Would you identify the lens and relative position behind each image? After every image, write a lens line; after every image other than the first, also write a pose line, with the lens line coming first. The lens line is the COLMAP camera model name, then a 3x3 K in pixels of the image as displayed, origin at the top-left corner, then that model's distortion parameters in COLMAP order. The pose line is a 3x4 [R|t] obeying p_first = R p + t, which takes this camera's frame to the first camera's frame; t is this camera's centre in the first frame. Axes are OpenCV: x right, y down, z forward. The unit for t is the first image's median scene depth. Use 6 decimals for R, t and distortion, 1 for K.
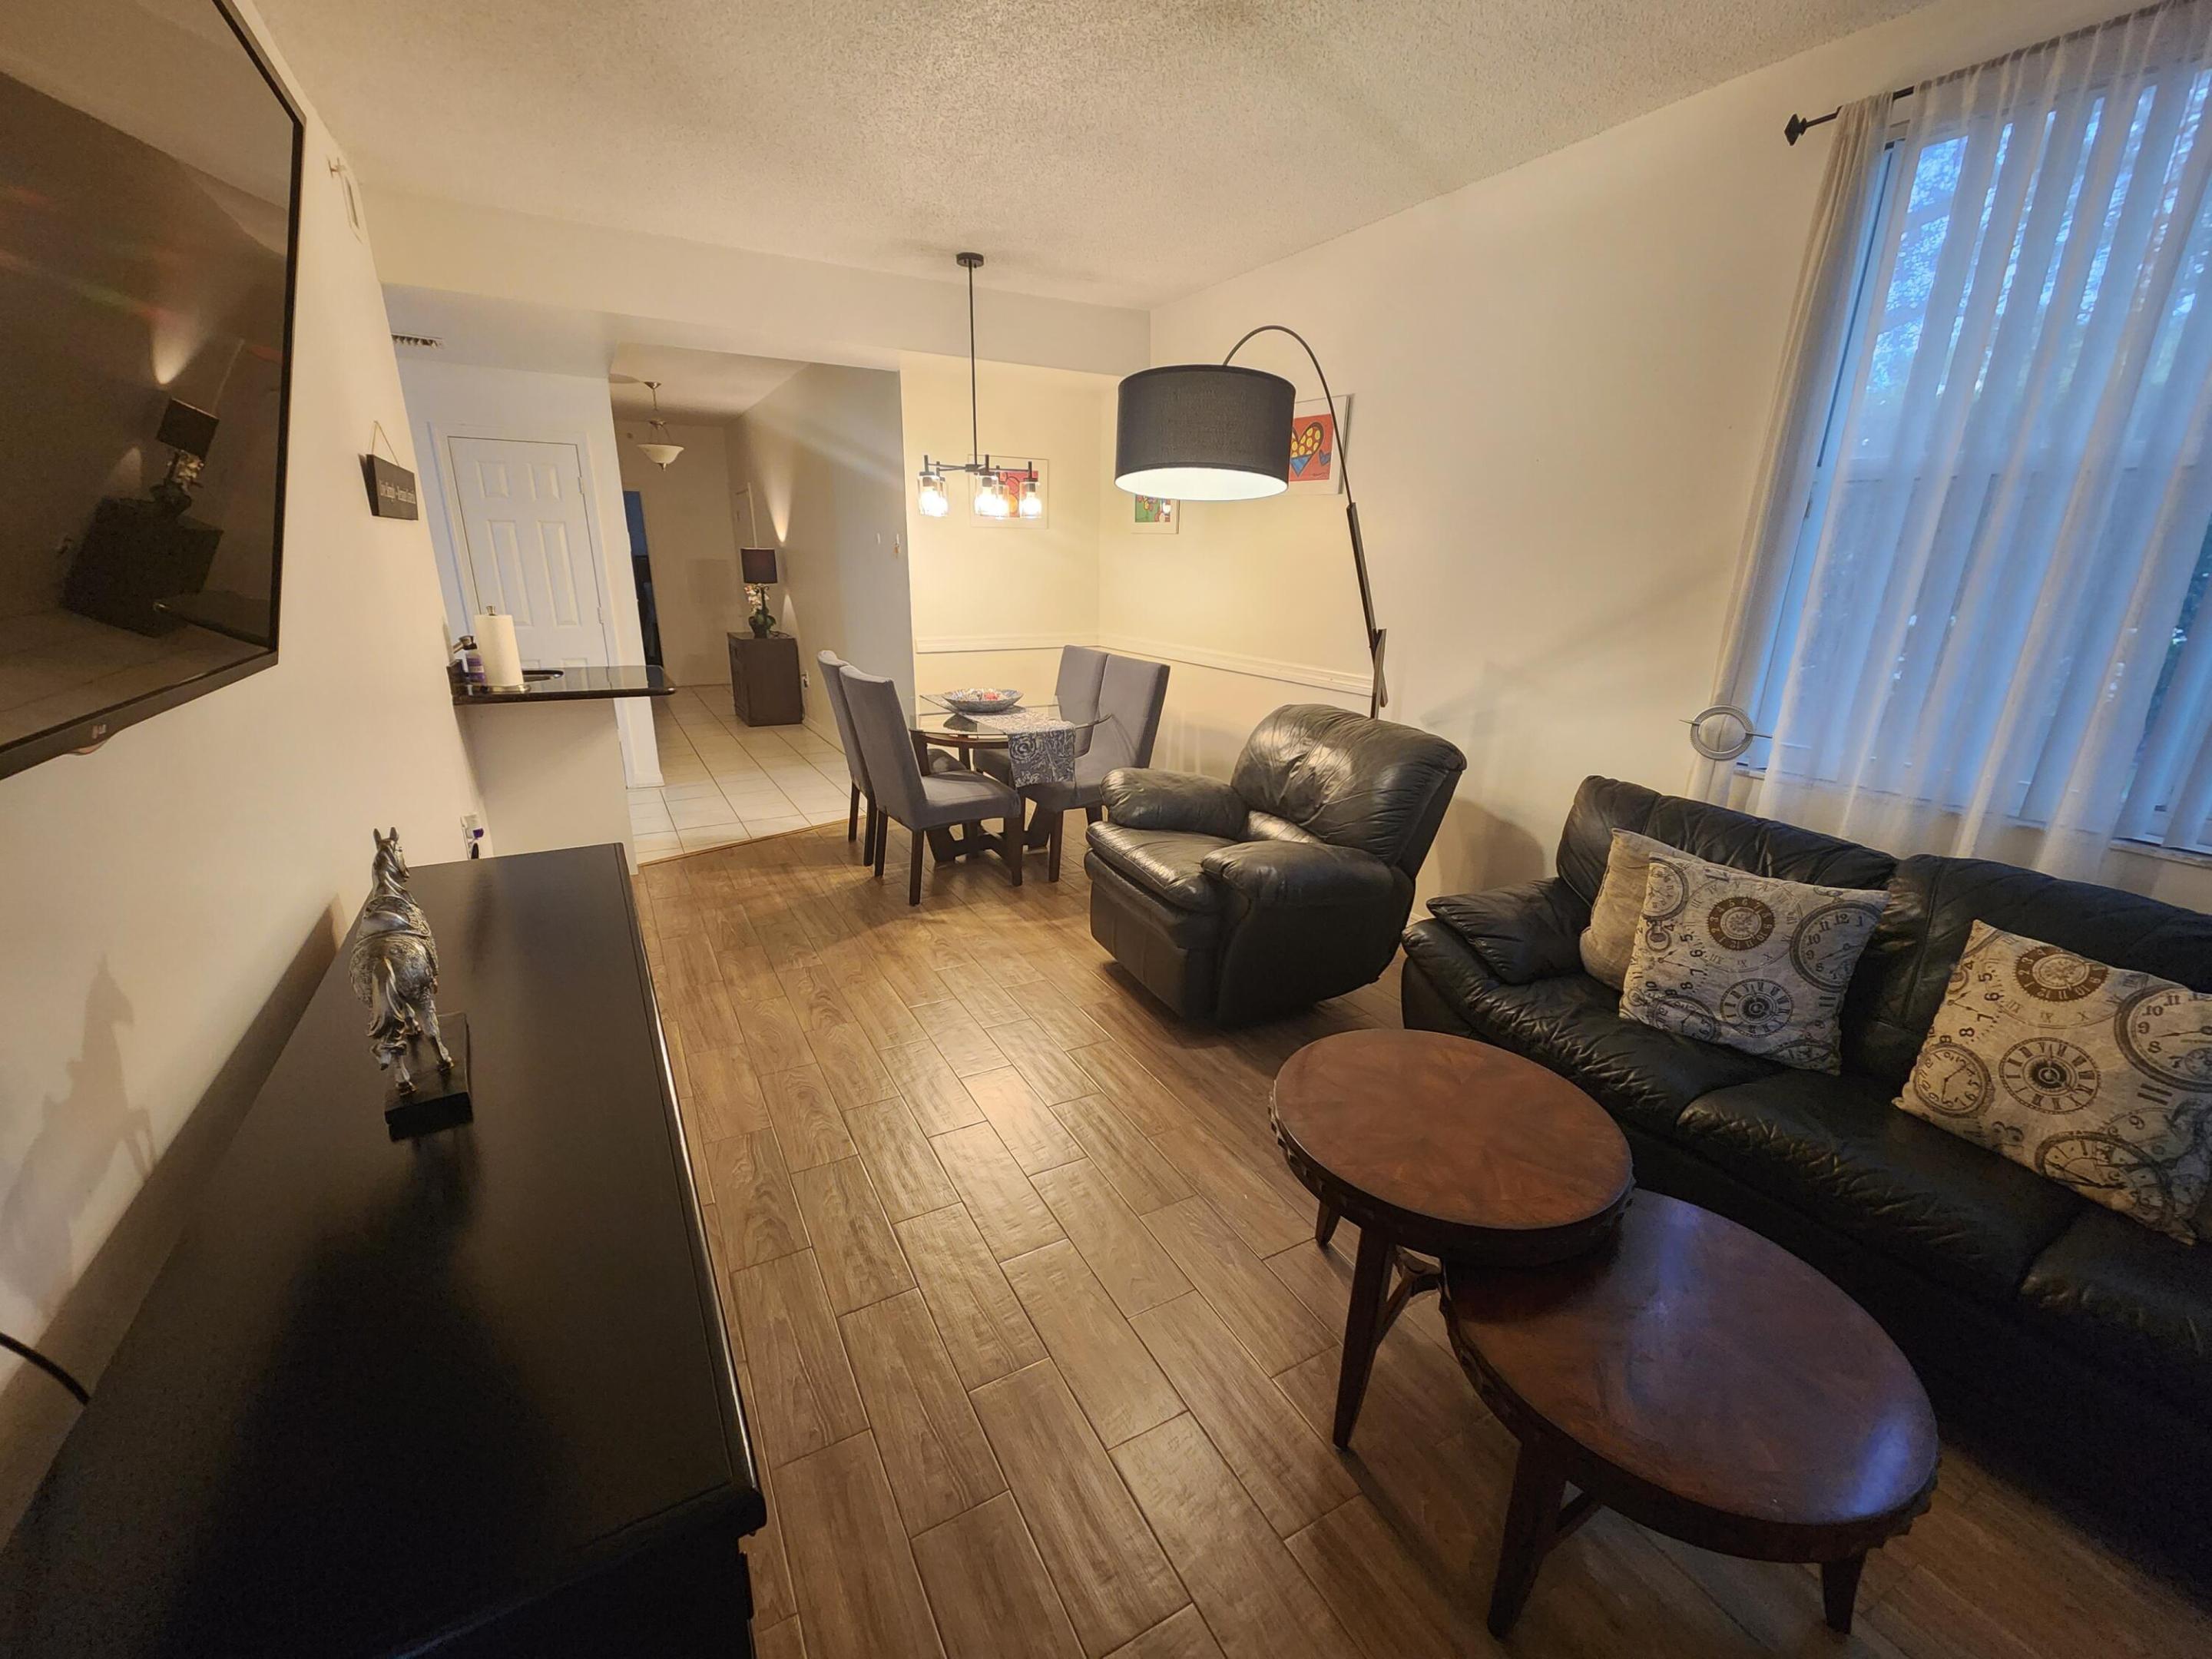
lens RADIAL K [[904.8, 0, 1105.5], [0, 904.8, 834.1], [0, 0, 1]] dist [0.000116, 0.000007]
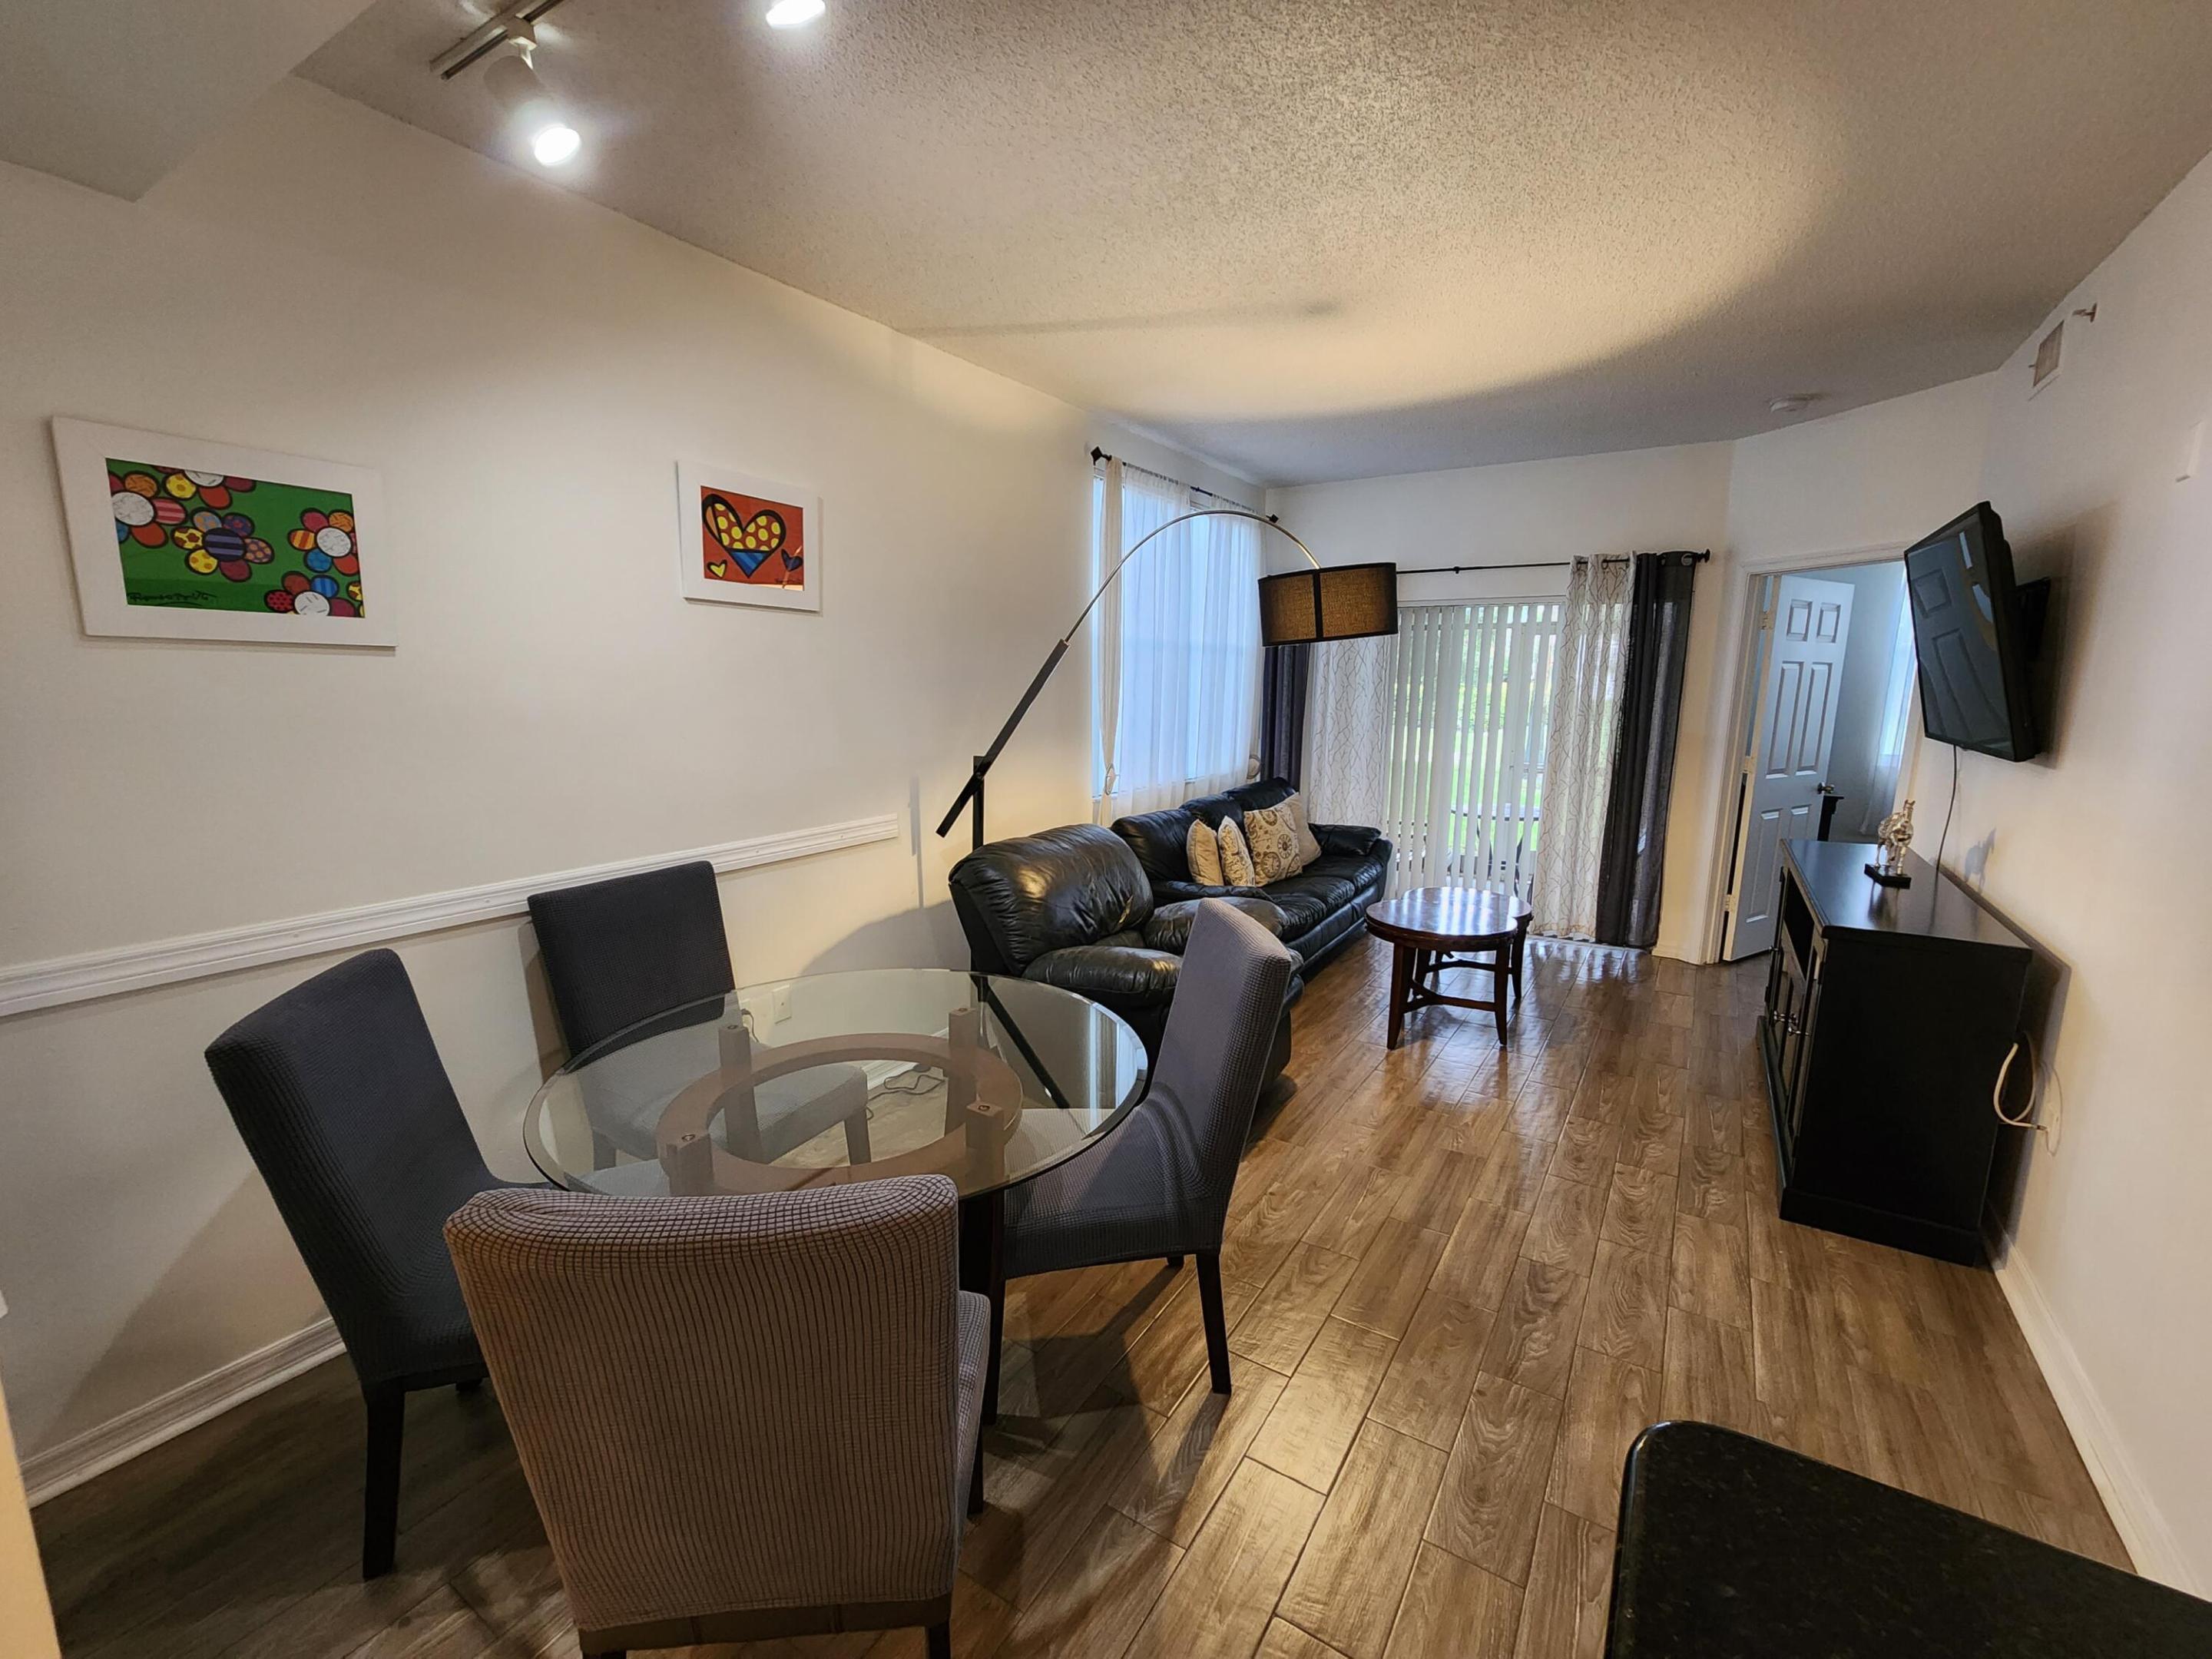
lens RADIAL K [[904.8, 0, 1105.1], [0, 904.8, 821.4], [0, 0, 1]] dist [0.000116, 0.000007]
pose [[-0.454542, -0.171905, 0.873979, -0.749388], [0.247704, 0.918100, 0.309410, -0.500064], [-0.855590, 0.357128, -0.374734, 1.477565]]
